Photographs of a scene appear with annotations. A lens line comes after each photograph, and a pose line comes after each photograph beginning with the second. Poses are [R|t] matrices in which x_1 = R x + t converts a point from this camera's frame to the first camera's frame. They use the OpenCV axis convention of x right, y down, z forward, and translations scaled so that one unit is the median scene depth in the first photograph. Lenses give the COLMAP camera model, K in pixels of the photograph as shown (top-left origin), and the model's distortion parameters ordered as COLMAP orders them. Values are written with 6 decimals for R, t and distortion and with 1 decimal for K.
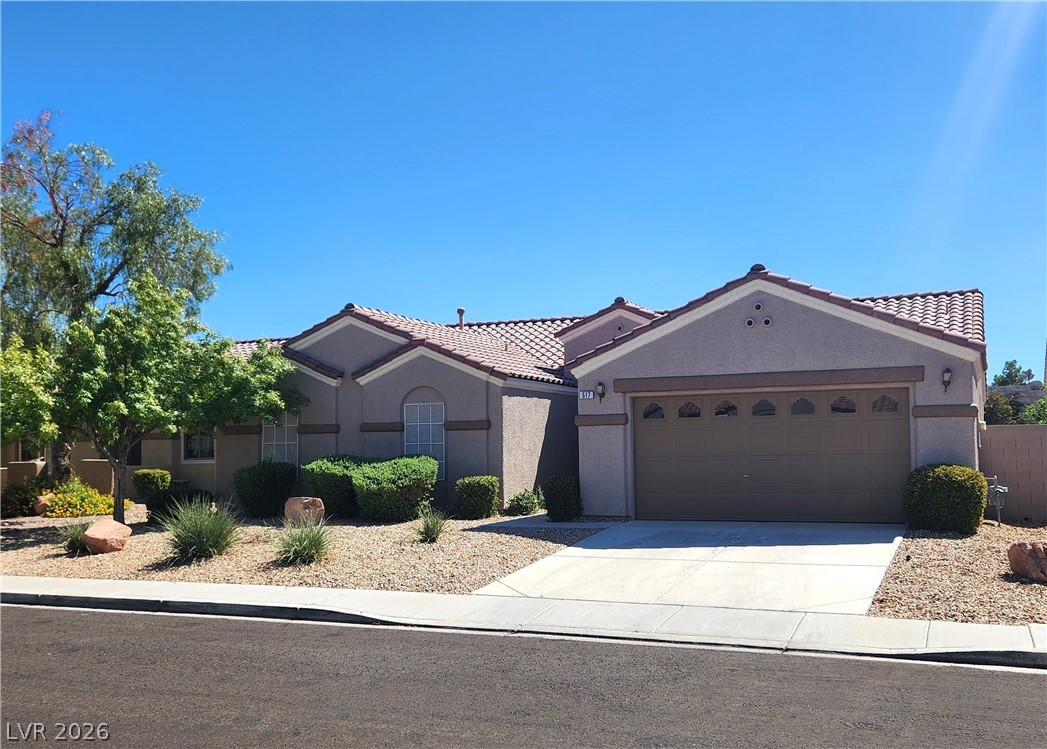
lens RADIAL K [[711.3, 0, 534.9], [0, 711.3, 402.6], [0, 0, 1]] dist [0.007707, 0.000466]
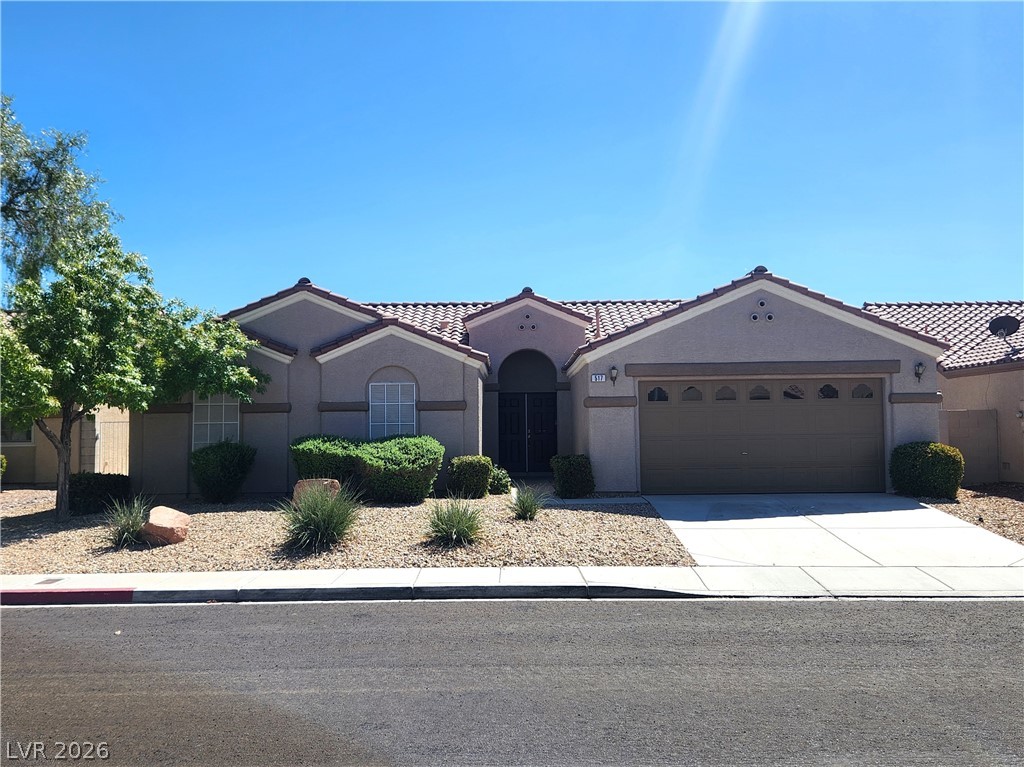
lens RADIAL K [[680.8, 0, 511.1], [0, 680.8, 382.1], [0, 0, 1]] dist [0.012138, -0.001141]
pose [[0.965336, 0.021237, 0.260147, -0.317624], [-0.019295, 0.999764, -0.010016, 0.007706], [-0.260298, 0.004650, 0.965517, 0.052181]]
